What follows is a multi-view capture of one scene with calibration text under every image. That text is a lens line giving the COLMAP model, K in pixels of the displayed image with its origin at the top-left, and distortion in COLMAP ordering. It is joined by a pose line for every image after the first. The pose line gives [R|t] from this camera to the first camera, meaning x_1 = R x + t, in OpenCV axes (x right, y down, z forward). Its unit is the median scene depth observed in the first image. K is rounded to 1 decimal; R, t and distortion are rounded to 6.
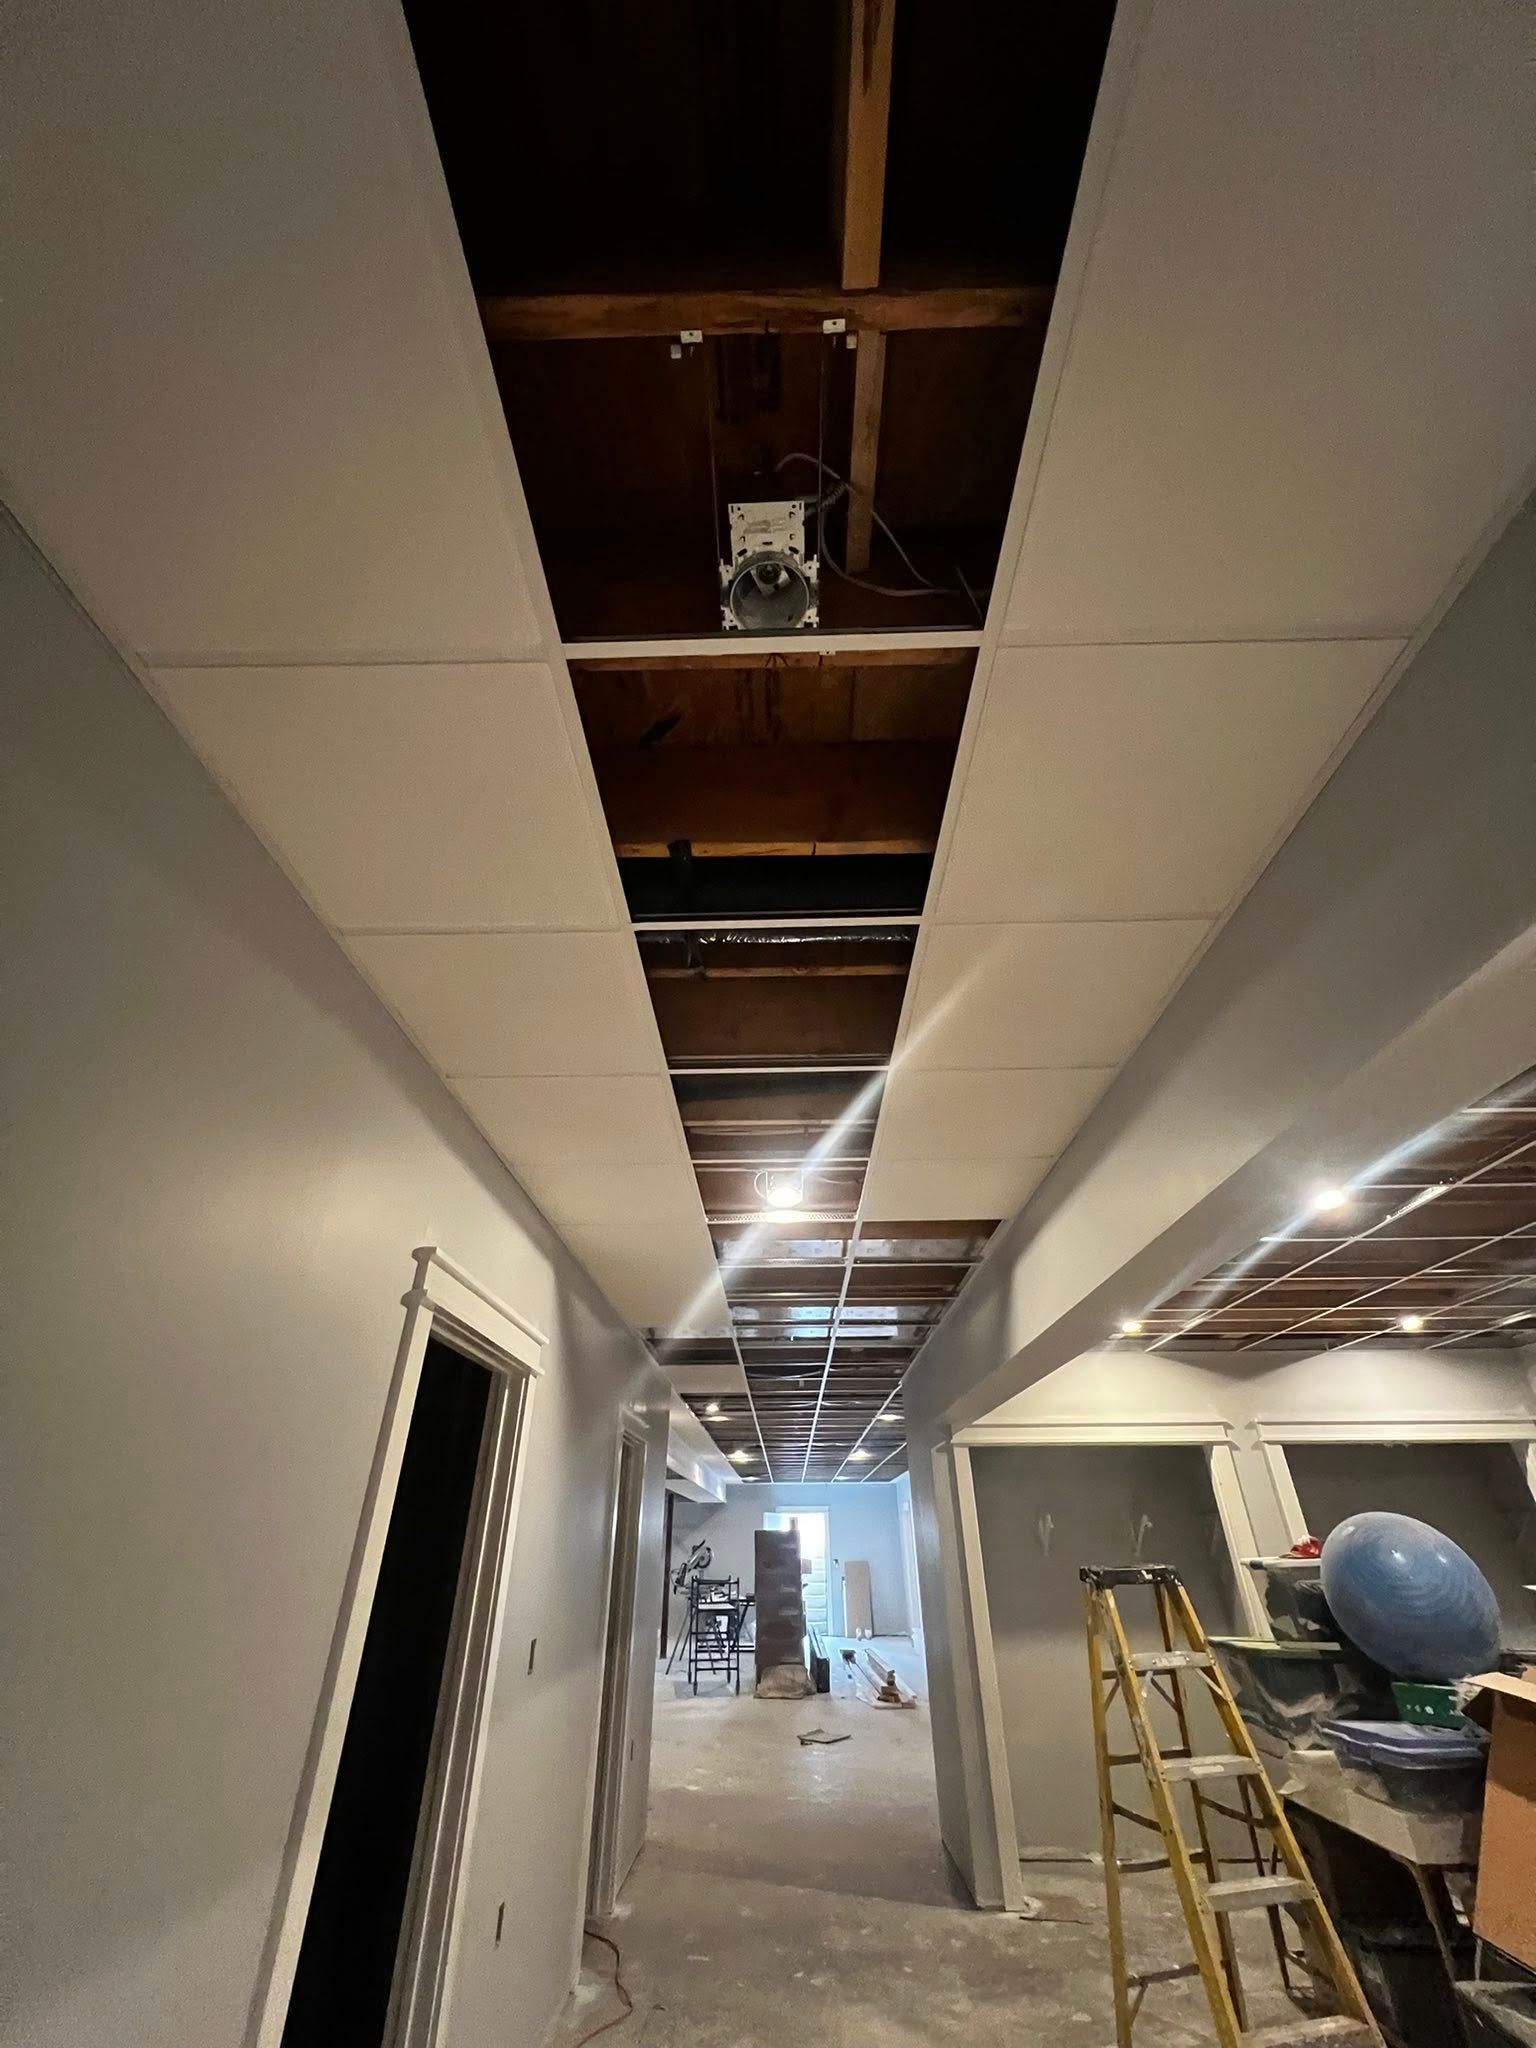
lens RADIAL K [[819.0, 0, 768.0], [0, 819.0, 1024.0], [0, 0, 1]] dist [0.000241, 0.000038]
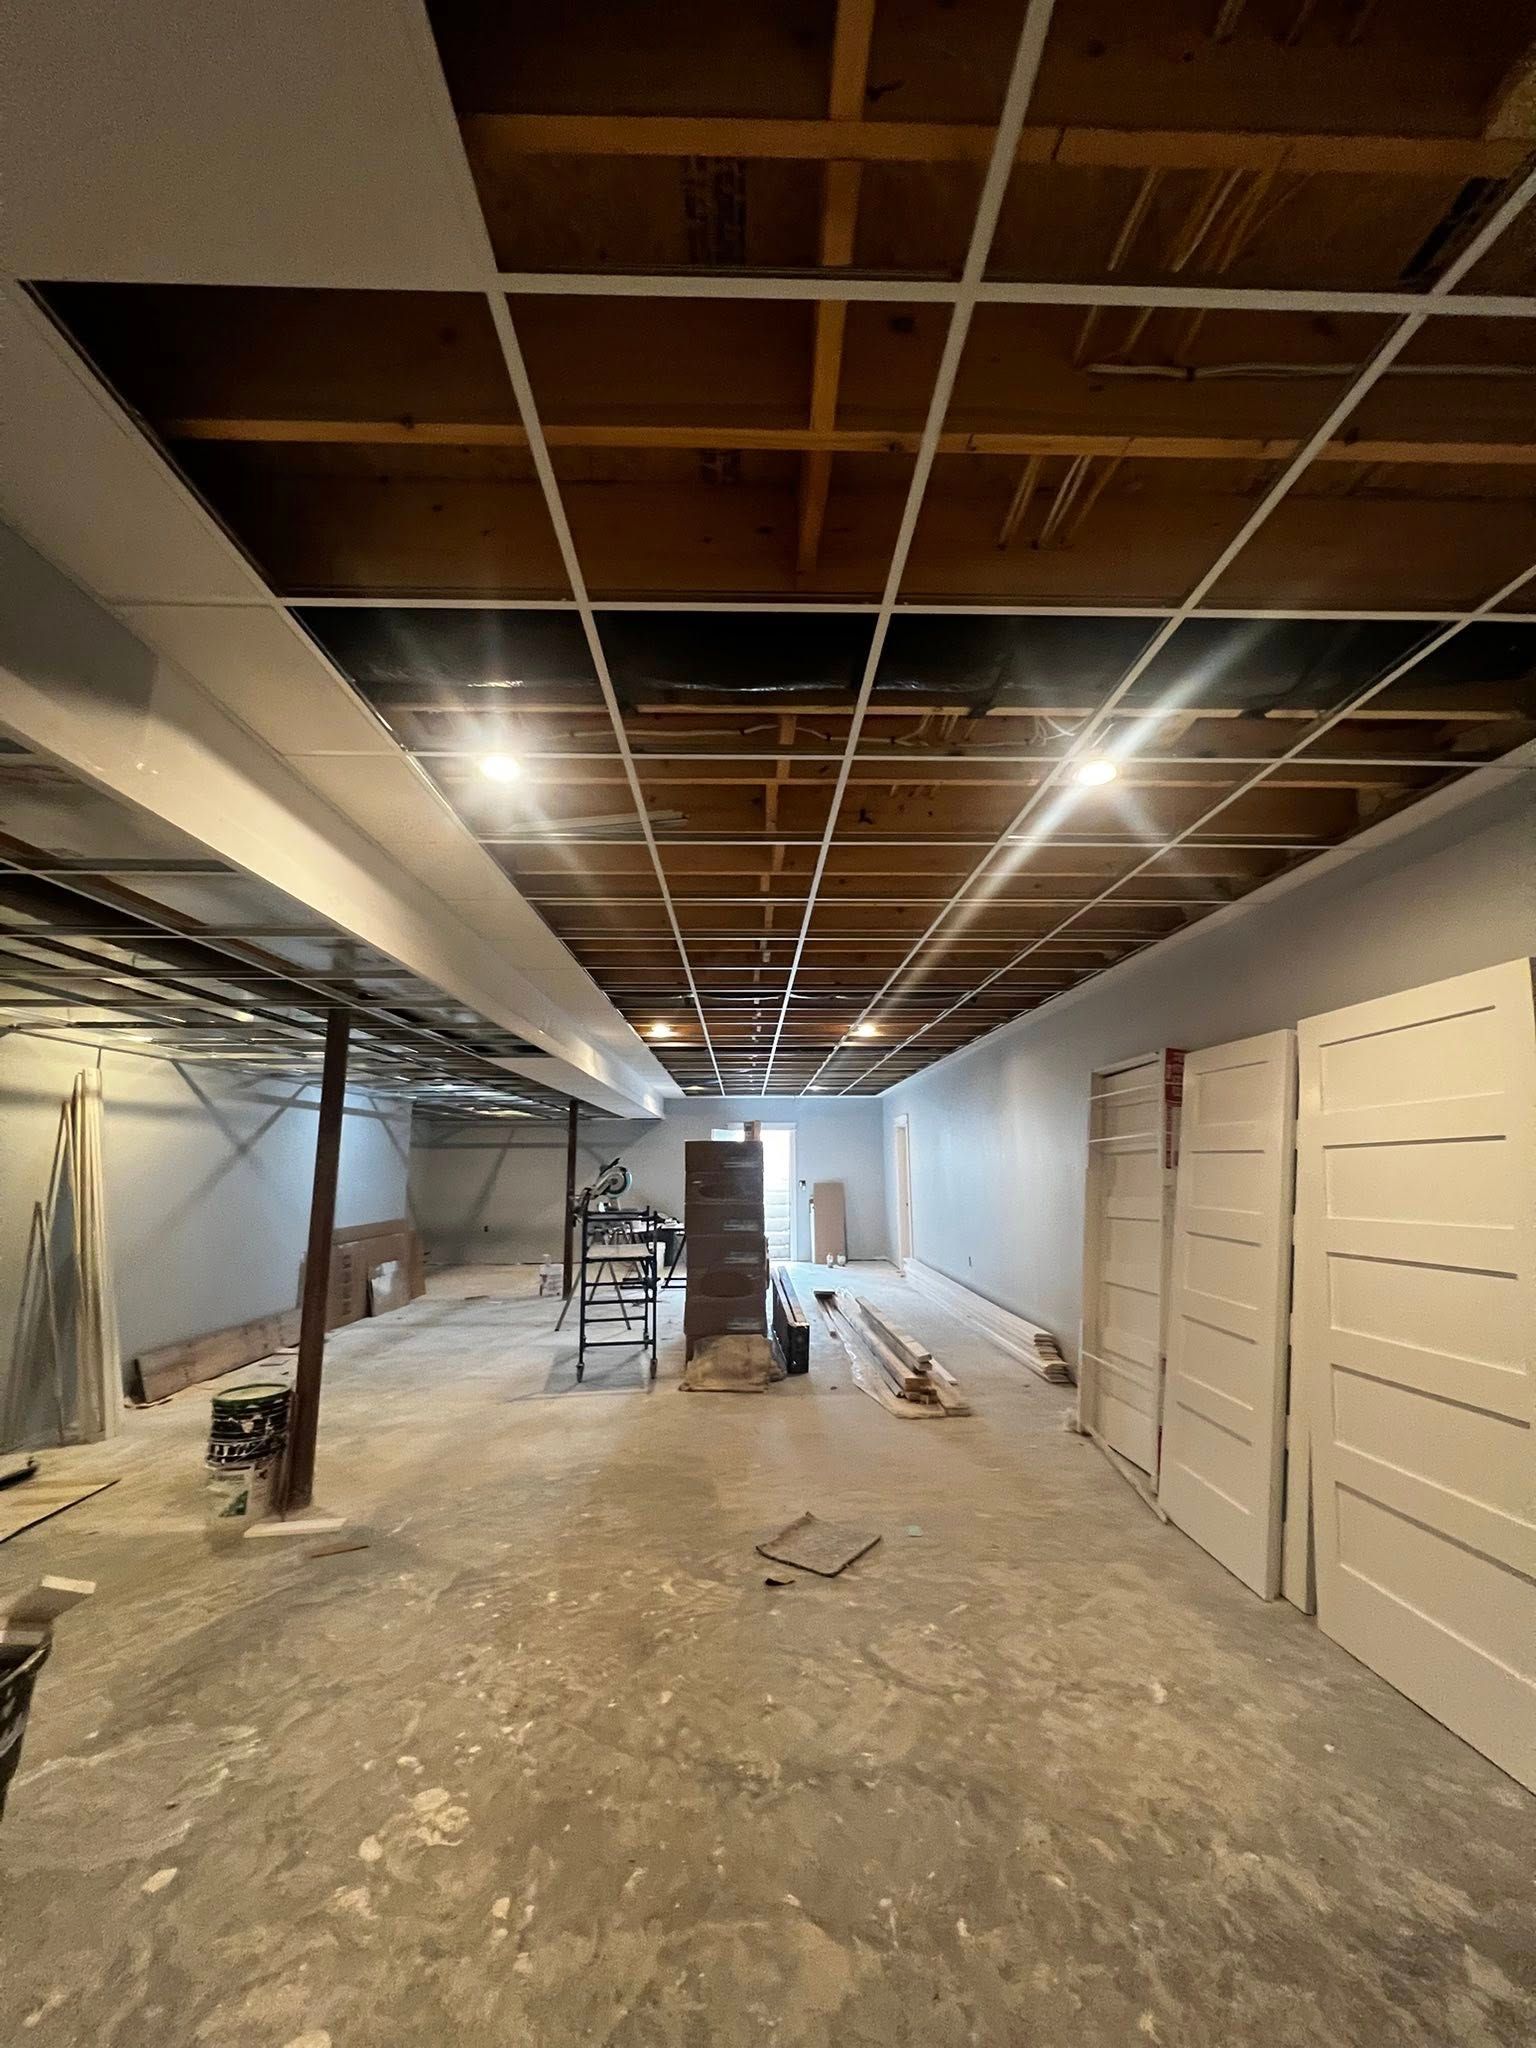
lens RADIAL K [[819.0, 0, 768.0], [0, 819.0, 1024.0], [0, 0, 1]] dist [0.000241, 0.000038]
pose [[0.998637, 0.007177, 0.051689, 0.011655], [-0.026462, 0.923356, 0.383033, 0.312185], [-0.044979, -0.383879, 0.922287, 0.485300]]
